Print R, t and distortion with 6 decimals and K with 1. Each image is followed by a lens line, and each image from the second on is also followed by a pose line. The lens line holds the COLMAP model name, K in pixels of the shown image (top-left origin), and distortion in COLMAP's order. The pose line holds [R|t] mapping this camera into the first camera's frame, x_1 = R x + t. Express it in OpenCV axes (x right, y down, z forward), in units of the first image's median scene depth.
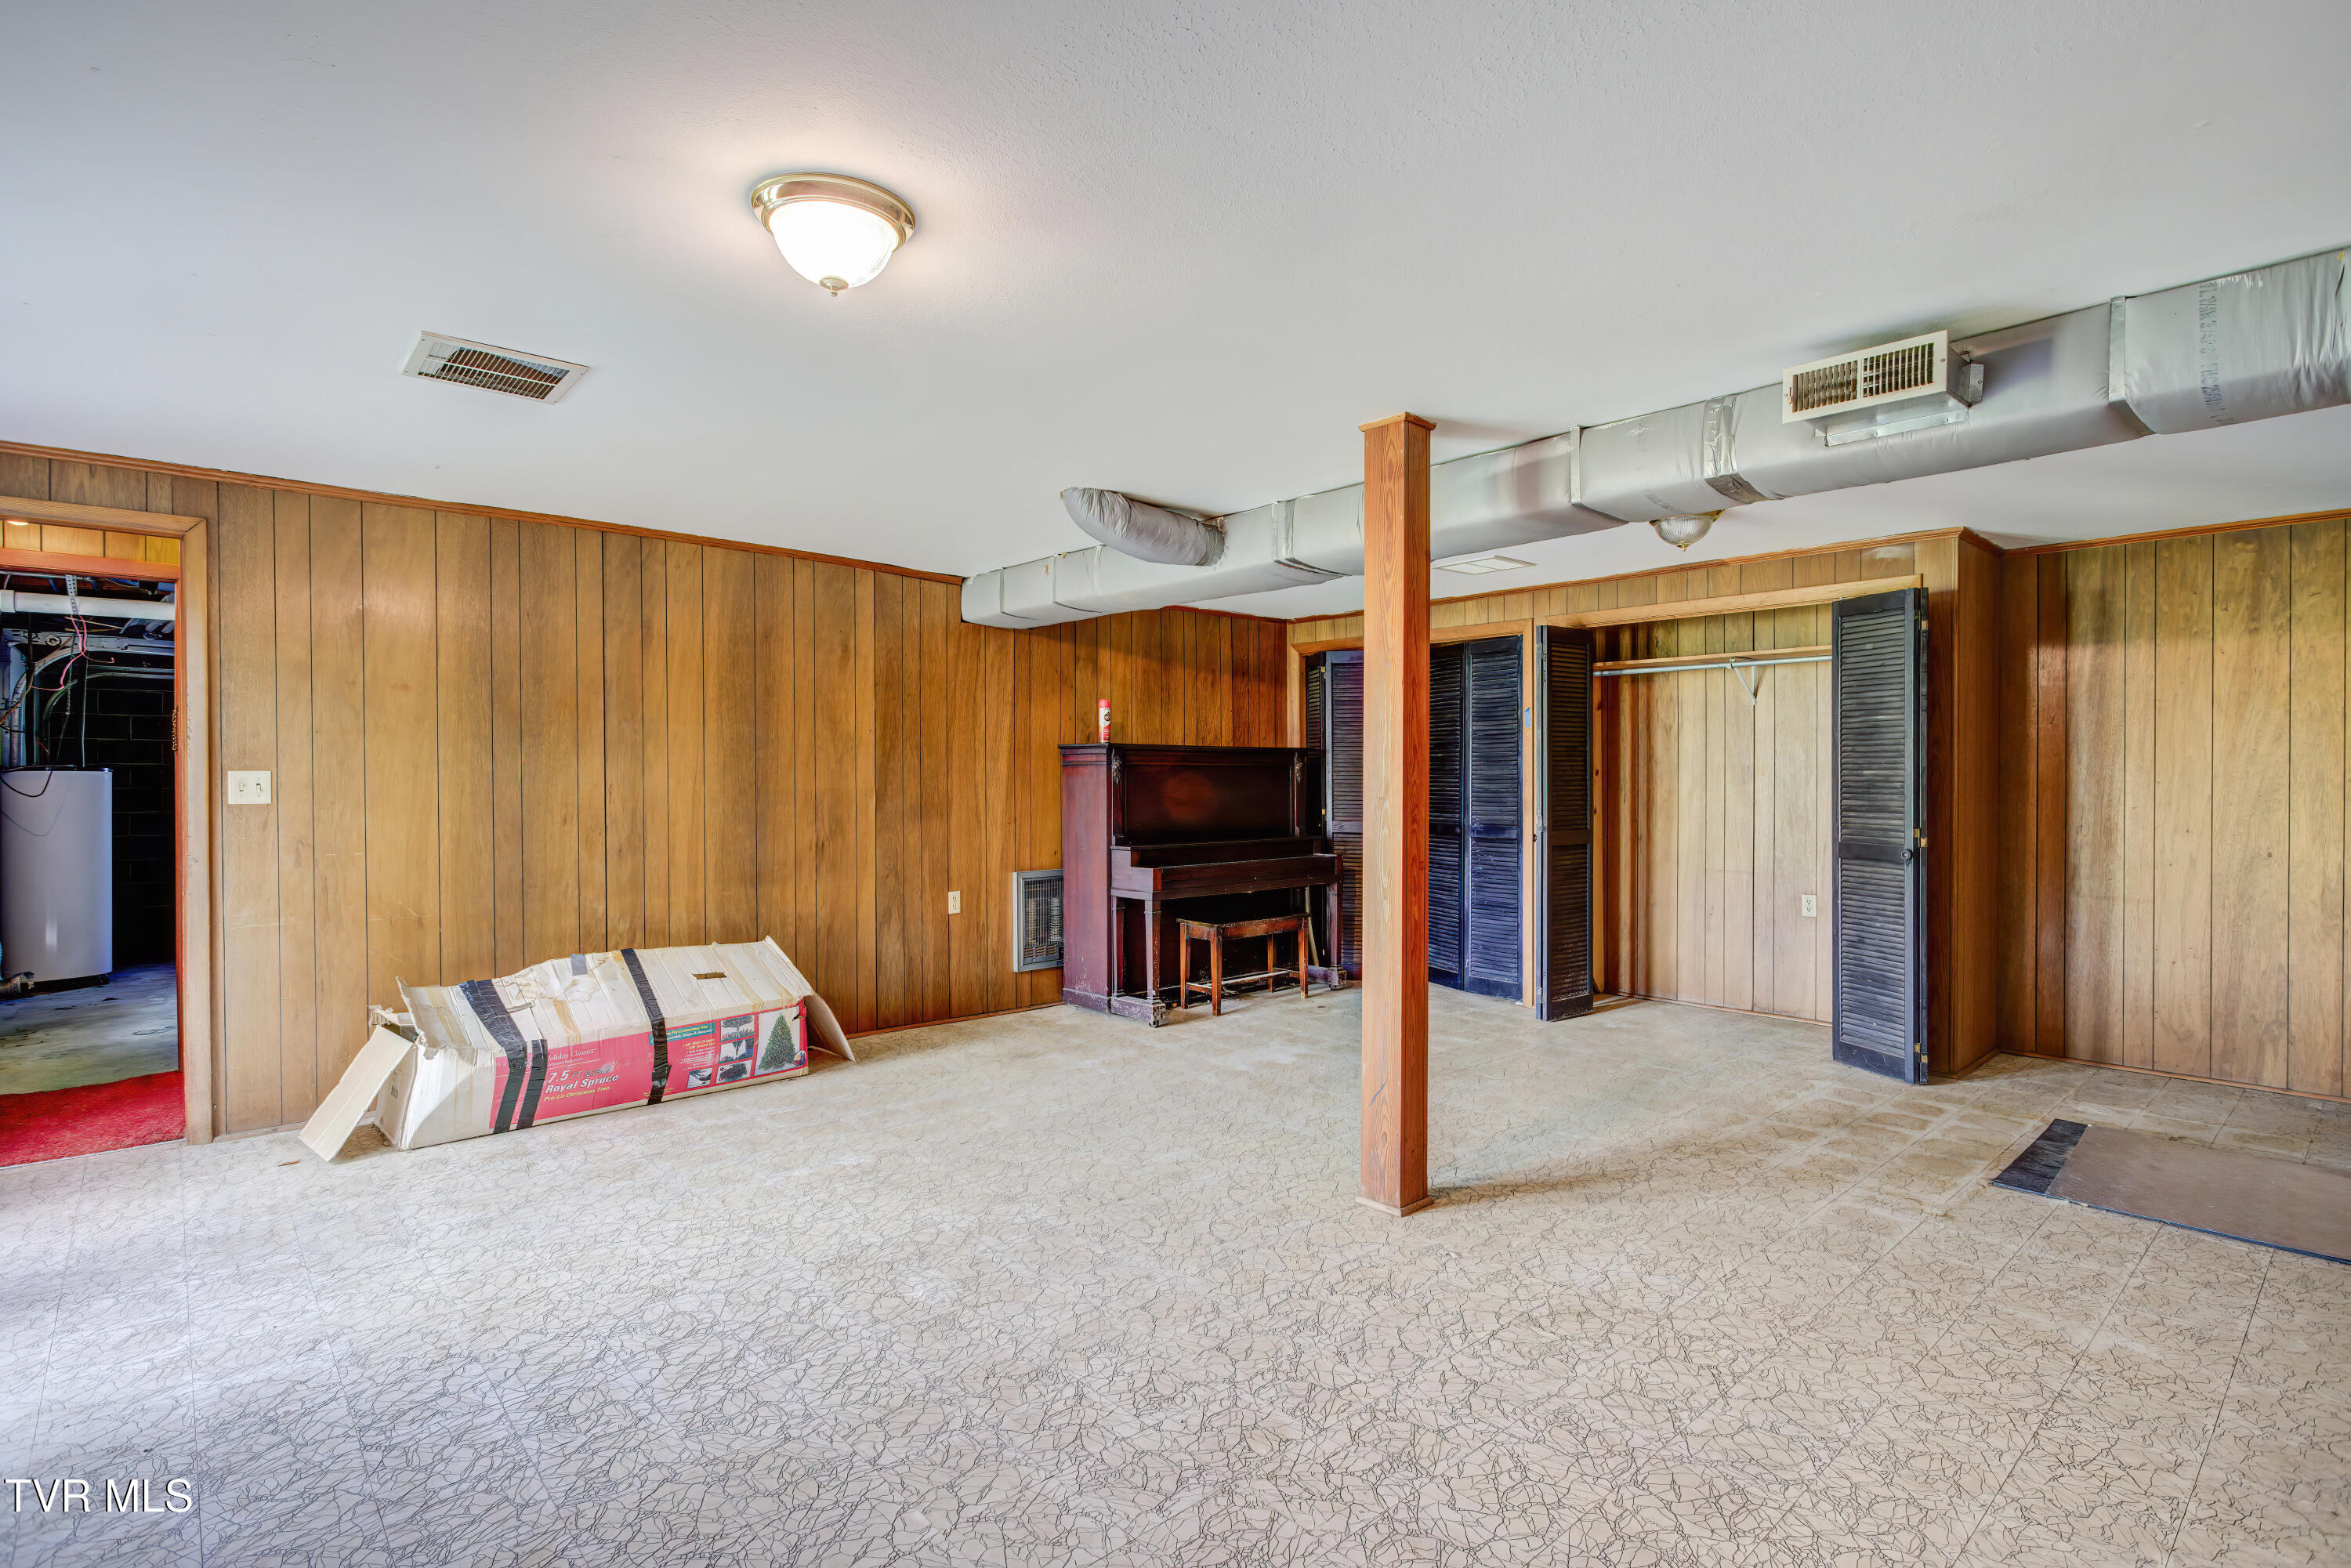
lens RADIAL K [[1149.0, 0, 1176.8], [0, 1149.0, 780.6], [0, 0, 1]] dist [-0.011585, 0.002496]
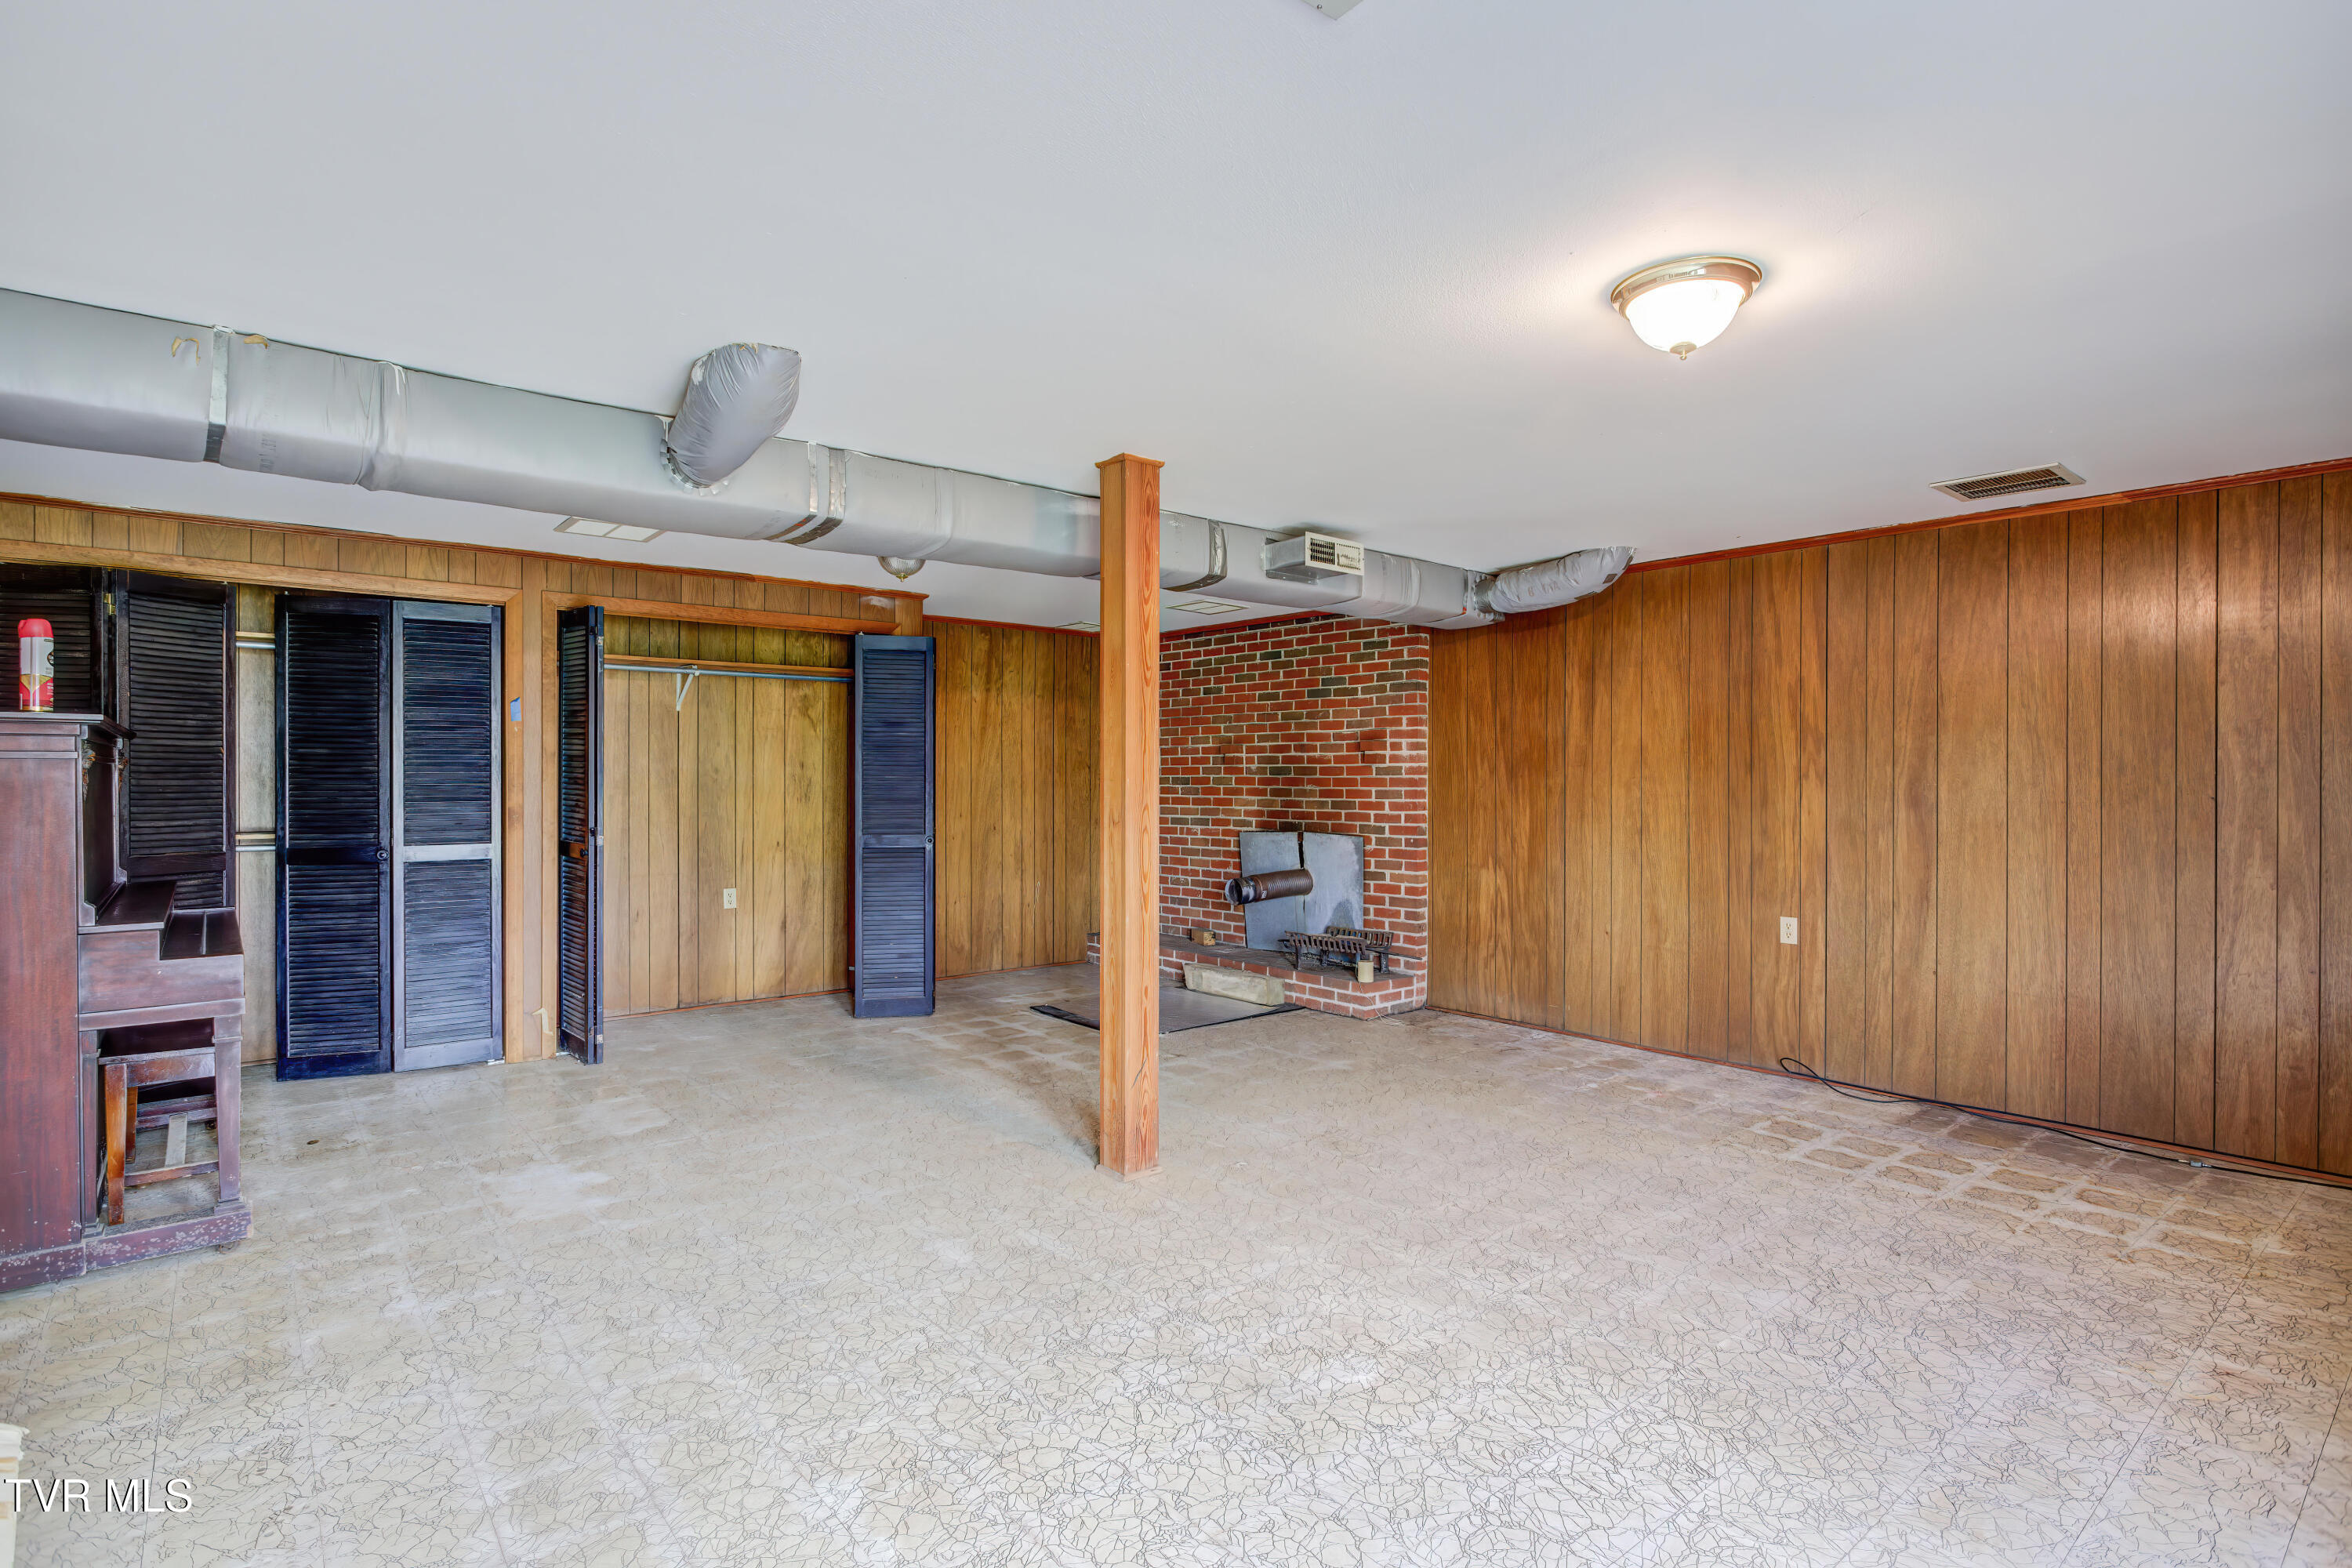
lens RADIAL K [[1149.5, 0, 1176.0], [0, 1149.5, 783.3], [0, 0, 1]] dist [-0.011585, 0.002496]
pose [[0.035019, -0.004164, 0.999378, -0.659764], [0.004542, 0.999982, 0.004007, -0.004313], [-0.999376, 0.004399, 0.035037, 0.667897]]
